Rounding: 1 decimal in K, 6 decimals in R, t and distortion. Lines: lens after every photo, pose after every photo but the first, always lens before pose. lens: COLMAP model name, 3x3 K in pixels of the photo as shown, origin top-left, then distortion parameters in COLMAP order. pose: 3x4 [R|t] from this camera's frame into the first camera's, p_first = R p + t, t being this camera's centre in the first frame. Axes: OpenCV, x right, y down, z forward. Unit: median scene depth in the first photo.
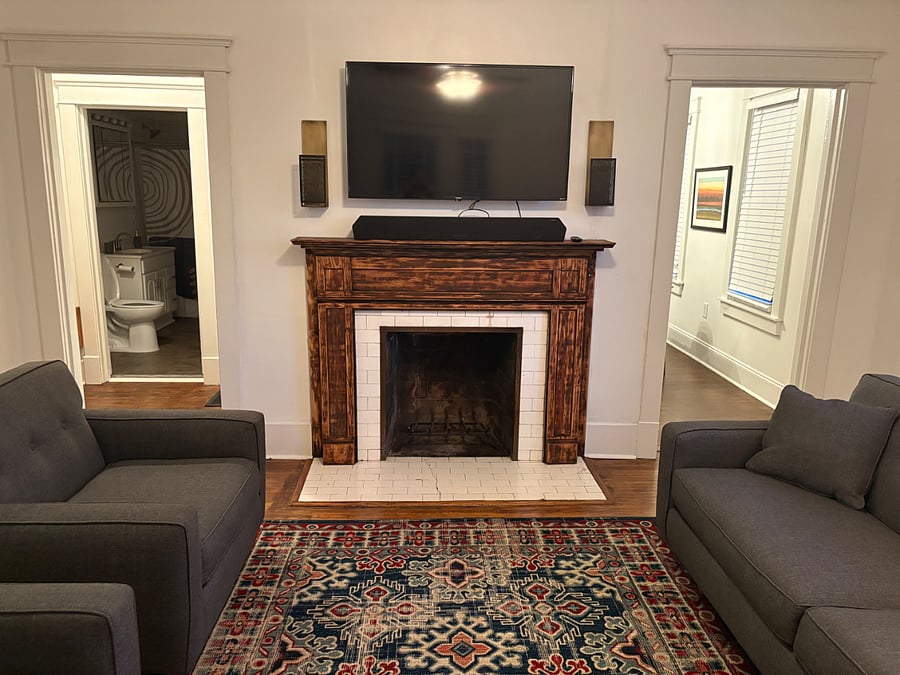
lens RADIAL K [[685.6, 0, 443.8], [0, 685.6, 338.7], [0, 0, 1]] dist [0.089642, -0.105723]
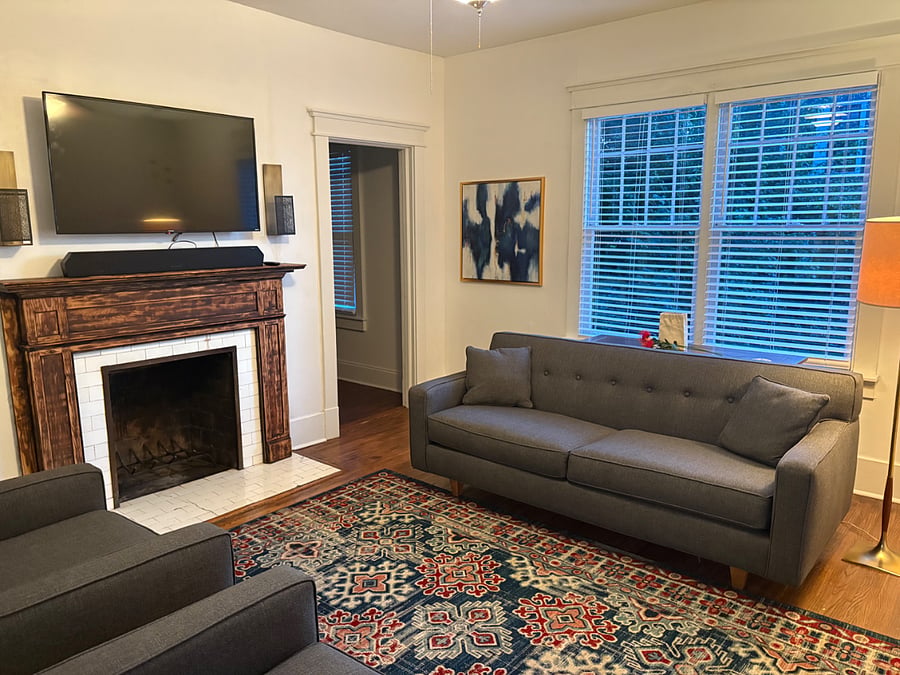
lens RADIAL K [[685.6, 0, 443.8], [0, 685.6, 338.7], [0, 0, 1]] dist [0.089642, -0.105723]
pose [[0.687475, -0.141621, 0.712265, -0.460082], [0.173949, 0.984361, 0.027828, -0.000494], [-0.705067, 0.104767, 0.701359, -0.012898]]
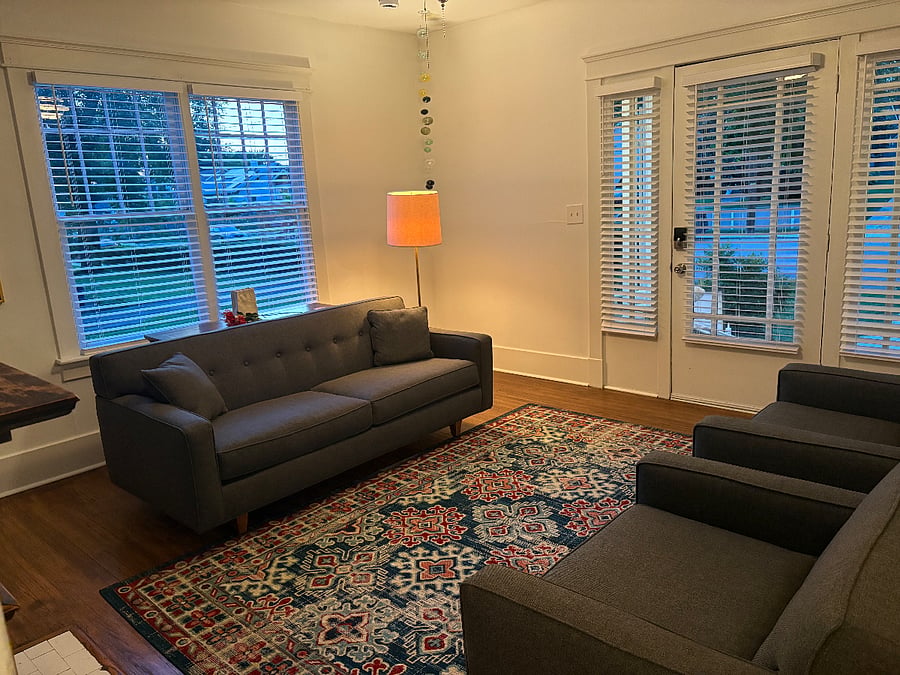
lens RADIAL K [[685.6, 0, 443.8], [0, 685.6, 338.7], [0, 0, 1]] dist [0.089642, -0.105723]
pose [[-0.703956, -0.127458, 0.698714, -0.500342], [0.195682, 0.910886, 0.363312, -0.230550], [-0.682756, 0.392481, -0.616282, 1.020836]]
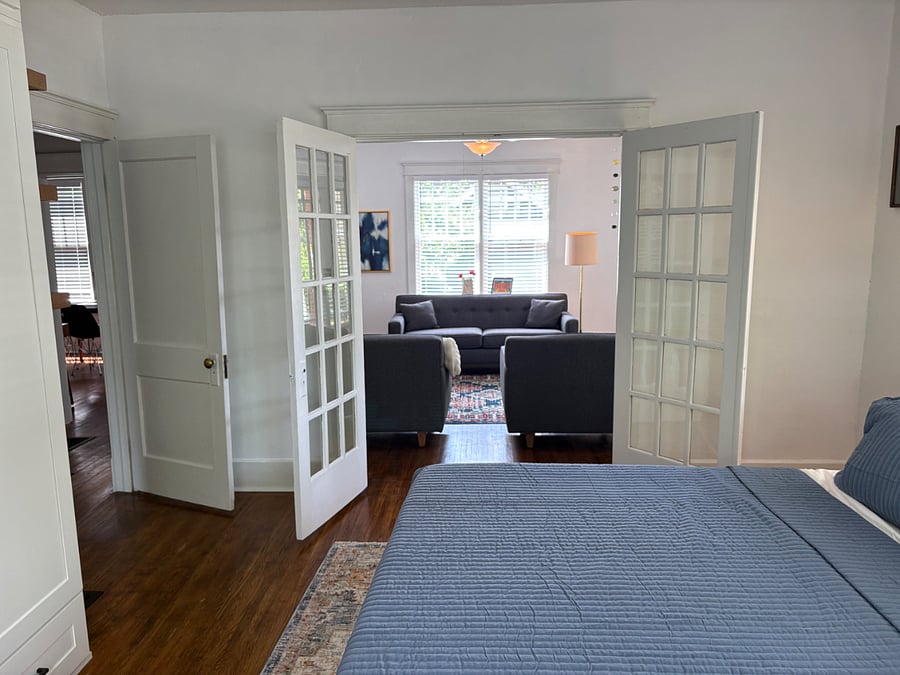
lens RADIAL K [[685.6, 0, 443.8], [0, 685.6, 338.7], [0, 0, 1]] dist [0.089642, -0.105723]
pose [[0.087502, -0.177997, 0.980133, -1.754506], [0.231451, 0.960614, 0.153789, -0.136276], [-0.968903, 0.213396, 0.125253, 0.370191]]
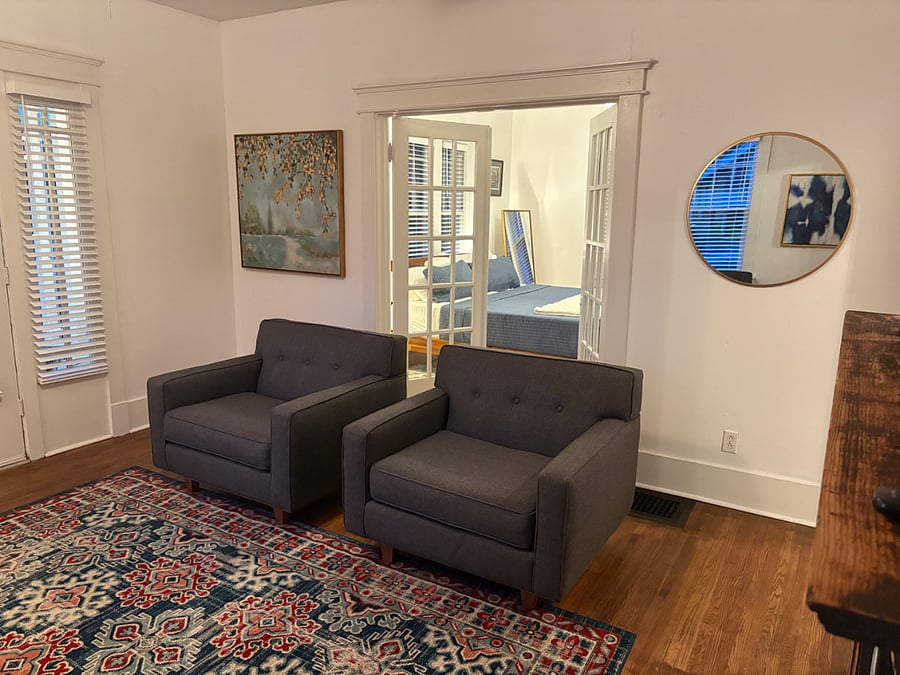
lens RADIAL K [[685.6, 0, 443.8], [0, 685.6, 338.7], [0, 0, 1]] dist [0.089642, -0.105723]
pose [[-0.547655, 0.130408, -0.826479, 0.378593], [-0.201340, 0.938214, 0.281453, -0.199546], [0.812118, 0.320542, -0.487562, 0.971625]]
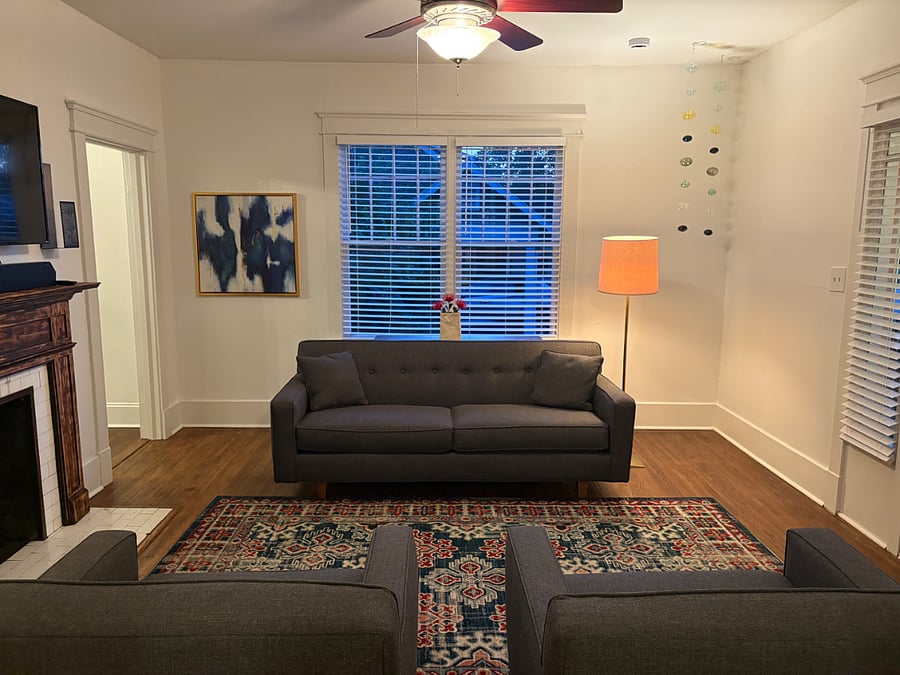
lens RADIAL K [[687.1, 0, 445.4], [0, 687.1, 339.9], [0, 0, 1]] dist [0.059226, -0.062754]
pose [[0.035274, -0.167793, 0.985191, -0.766937], [0.210093, 0.965020, 0.156835, -0.106734], [-0.977045, 0.201449, 0.069292, 0.423346]]
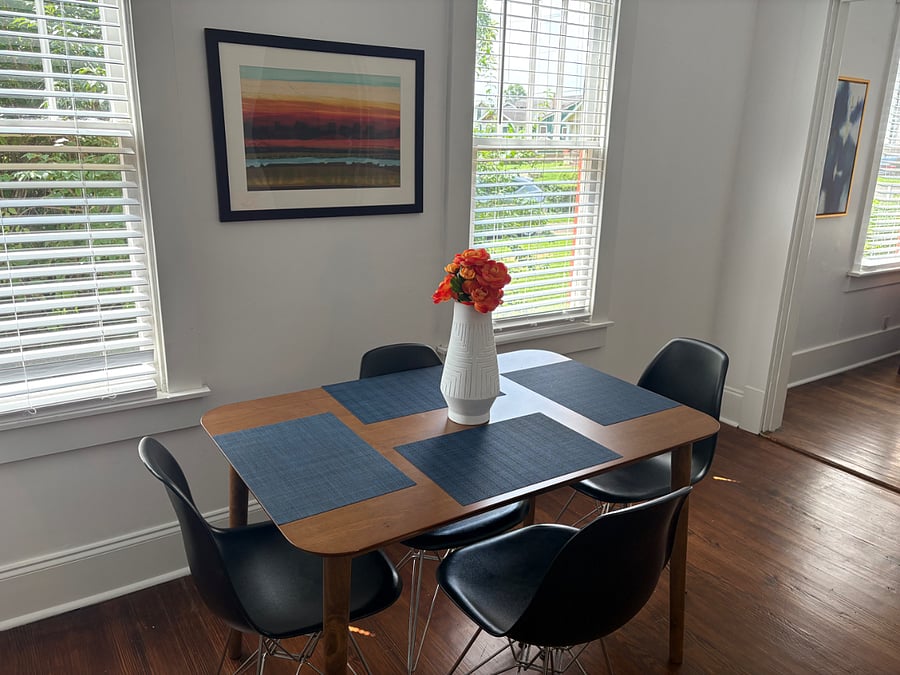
lens RADIAL K [[685.6, 0, 443.8], [0, 685.6, 338.7], [0, 0, 1]] dist [0.089642, -0.105723]
pose [[-0.524491, -0.263039, 0.809765, 0.031200], [0.148319, 0.908311, 0.391117, -0.401408], [-0.838398, 0.325241, -0.437387, 1.947244]]
